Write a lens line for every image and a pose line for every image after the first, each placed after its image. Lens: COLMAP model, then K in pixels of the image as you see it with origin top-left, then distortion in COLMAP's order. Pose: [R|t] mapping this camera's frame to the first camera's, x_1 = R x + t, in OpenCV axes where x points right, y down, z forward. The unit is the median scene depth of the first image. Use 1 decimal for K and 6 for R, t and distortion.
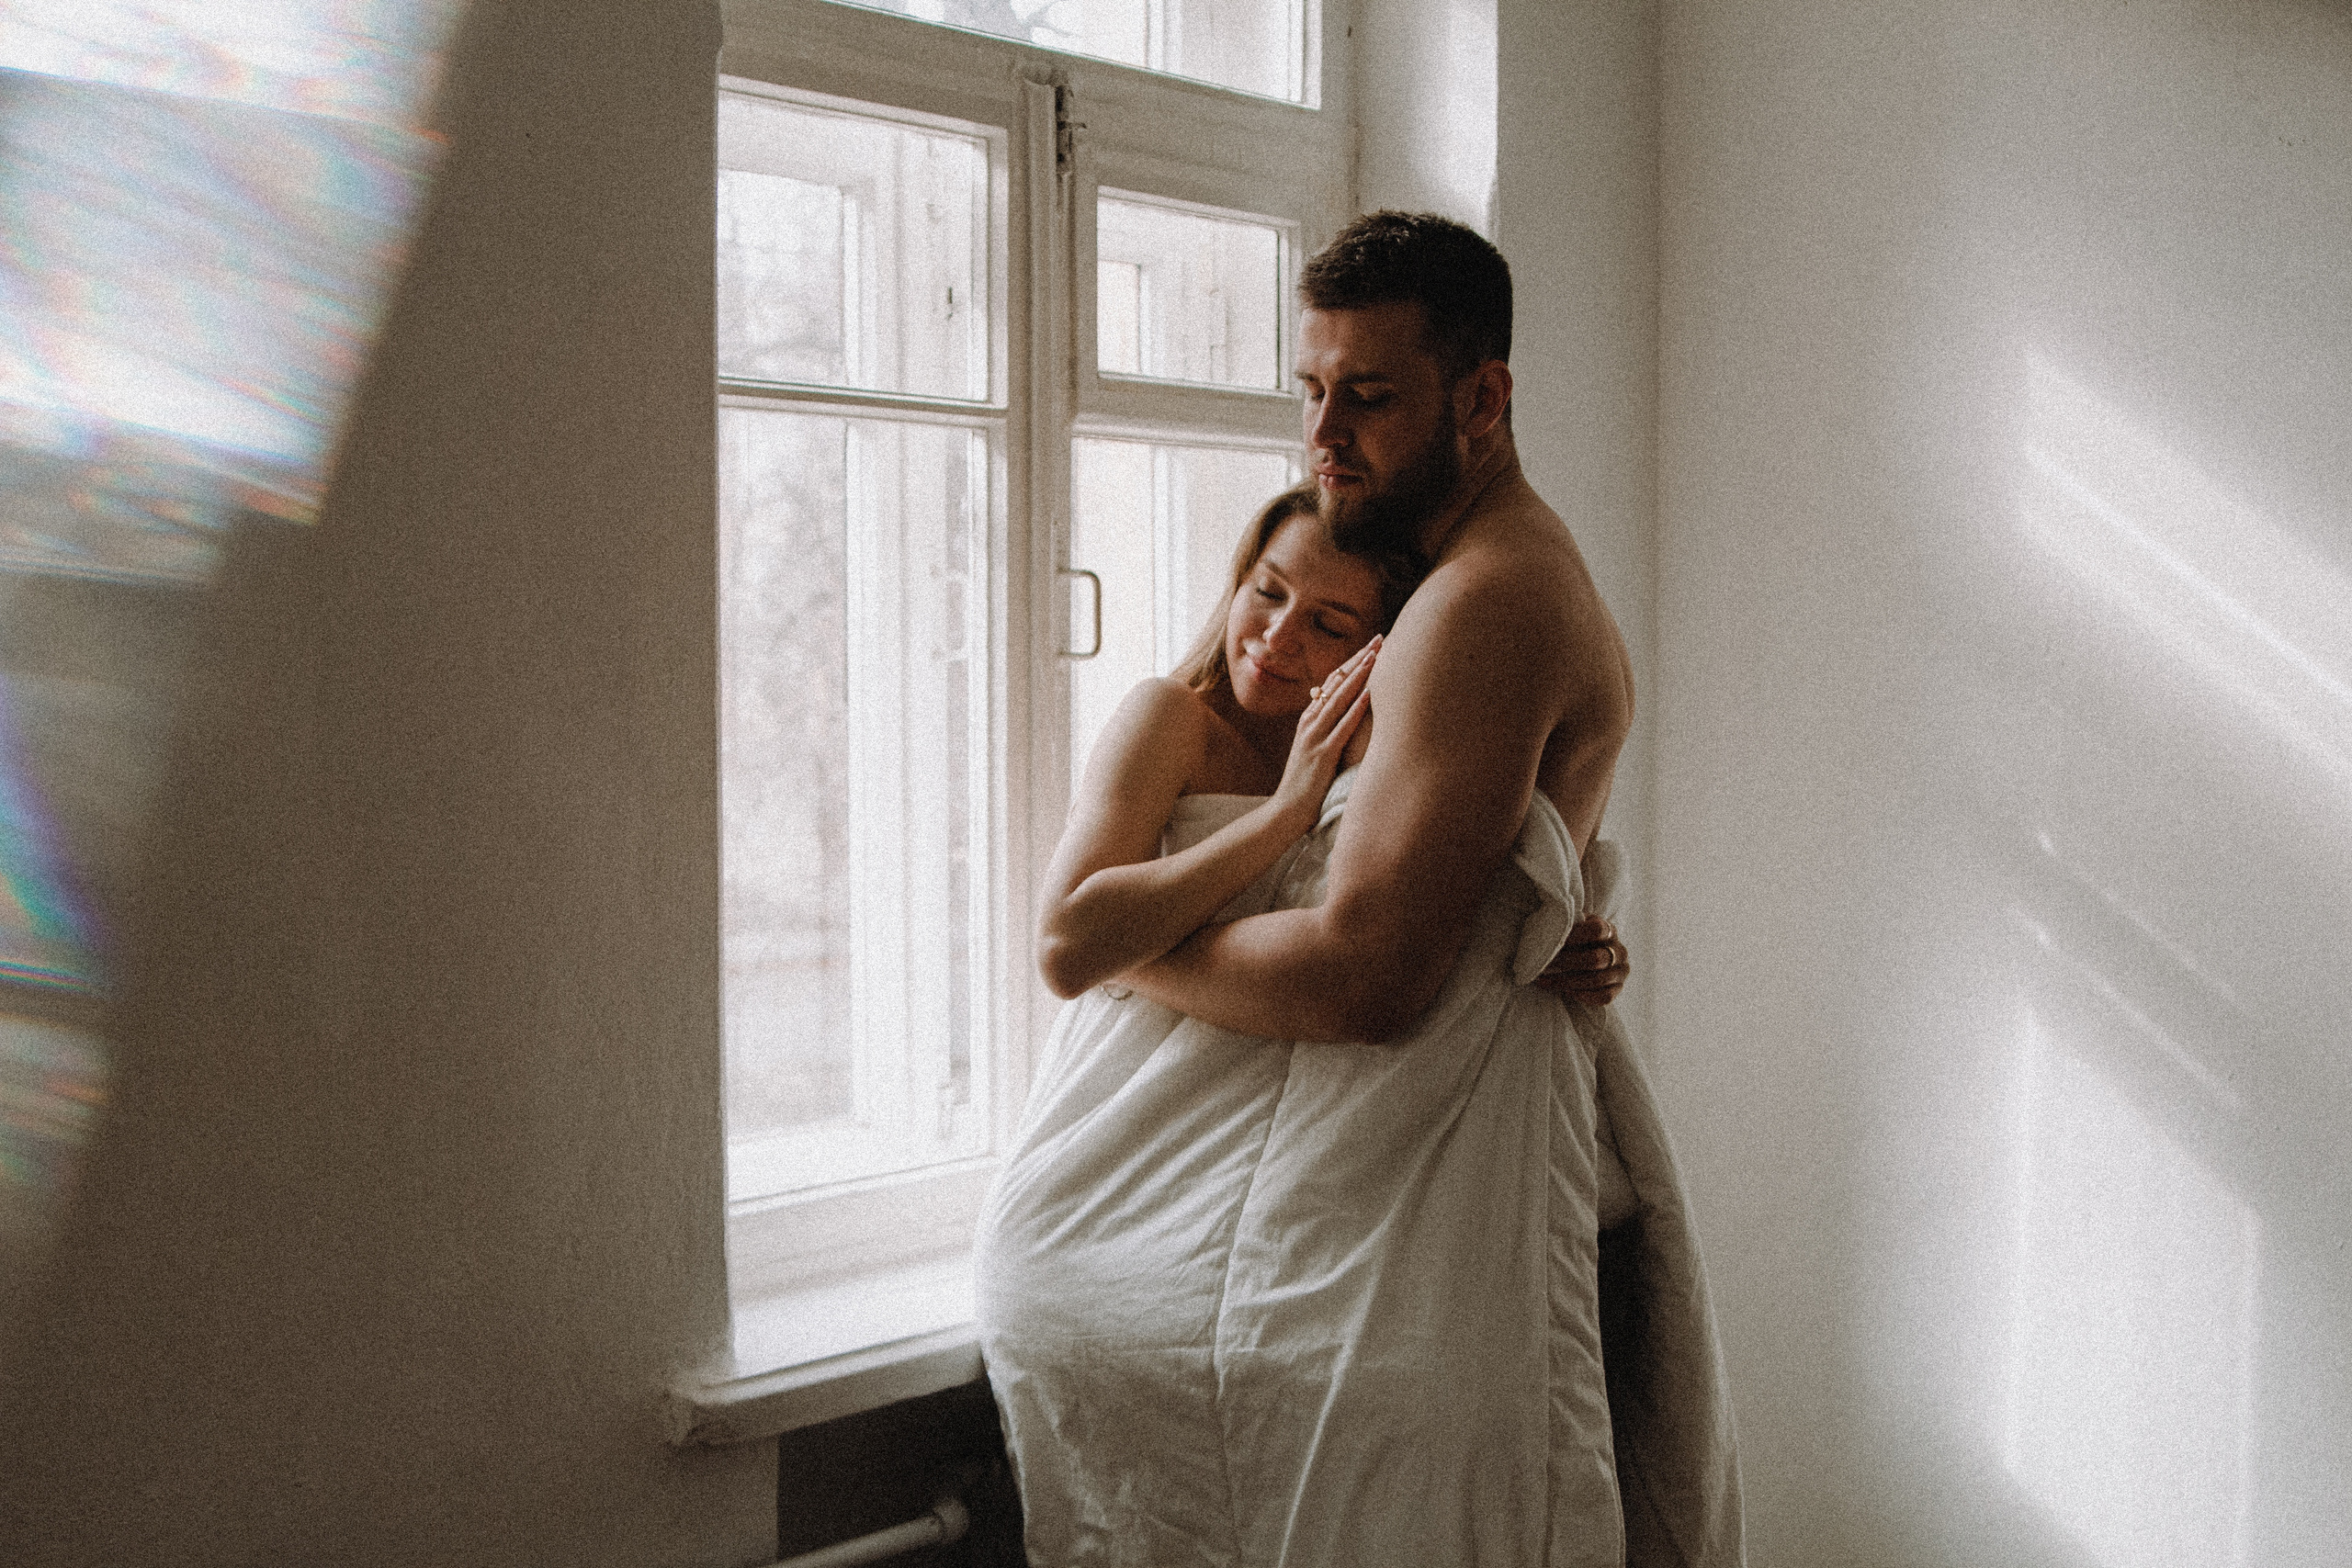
lens RADIAL K [[2963.7, 0, 1176.0], [0, 2963.7, 784.0], [0, 0, 1]] dist [-0.410573, 1.065742]
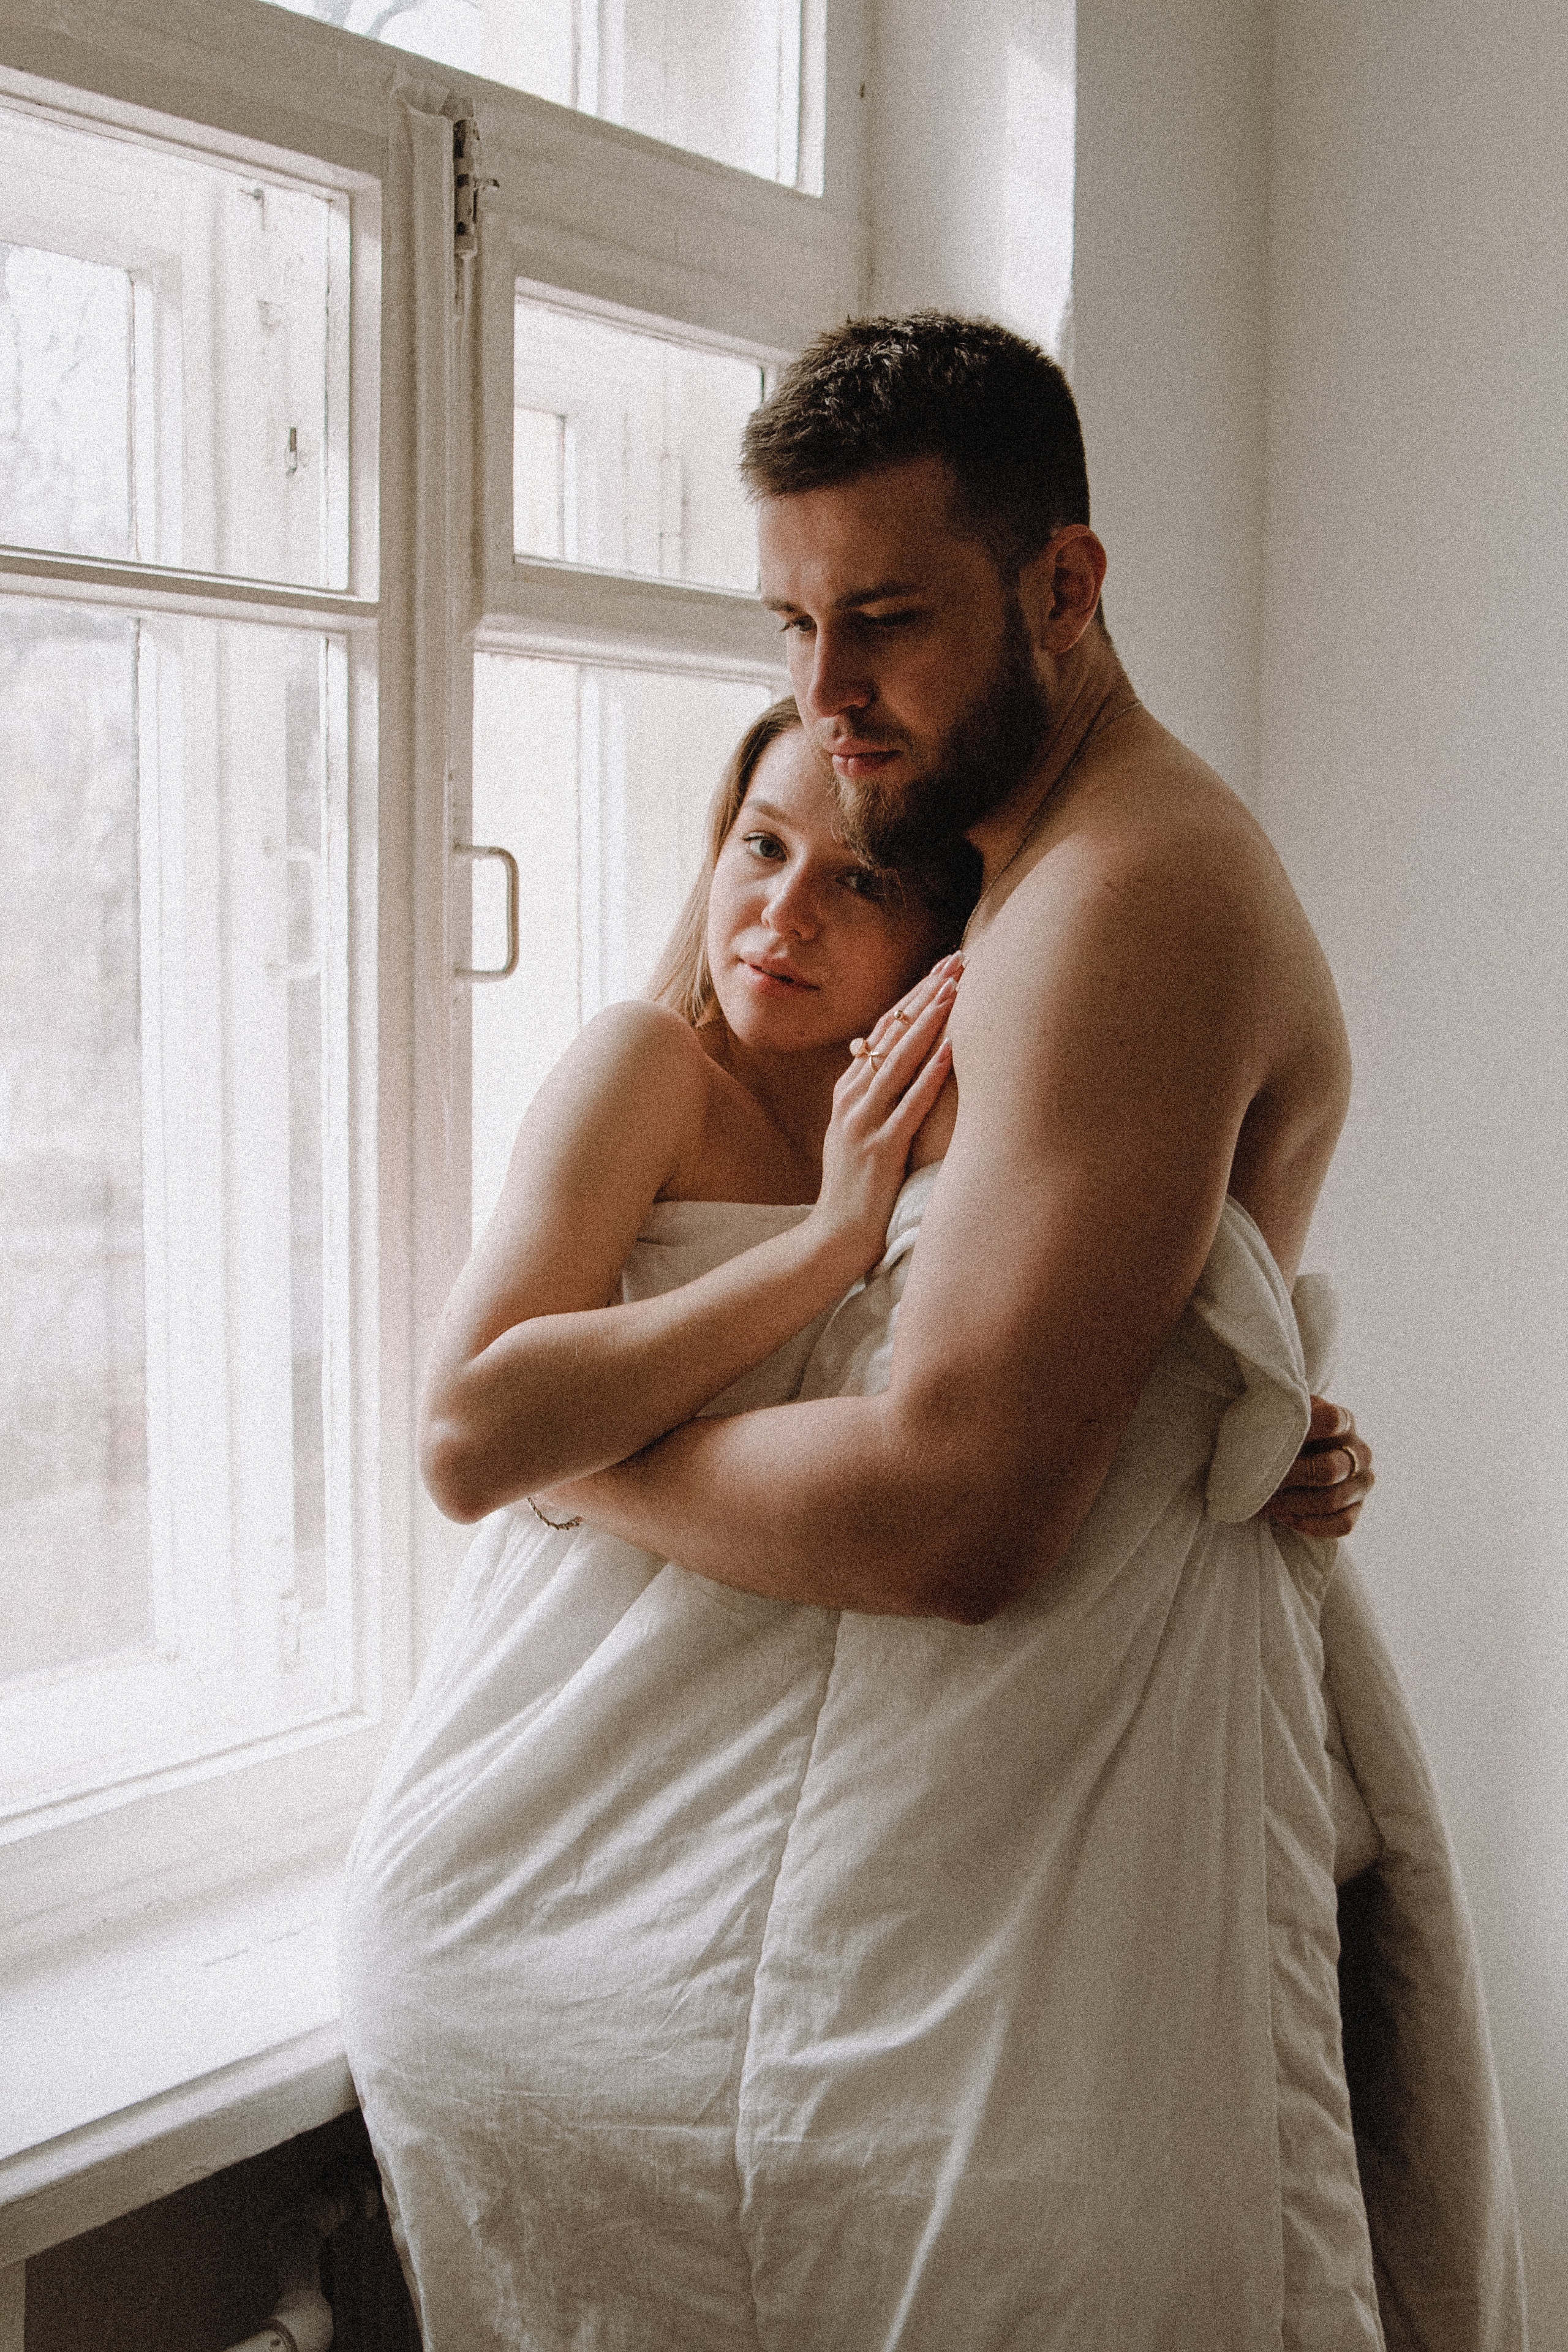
lens RADIAL K [[2964.0, 0, 790.4], [0, 2964.0, 1118.1], [0, 0, 1]] dist [-0.410573, 1.065742]
pose [[0.996253, -0.003695, 0.086410, -0.024505], [0.001081, 0.999541, 0.030278, -0.035418], [-0.086482, -0.030071, 0.995799, 0.373222]]
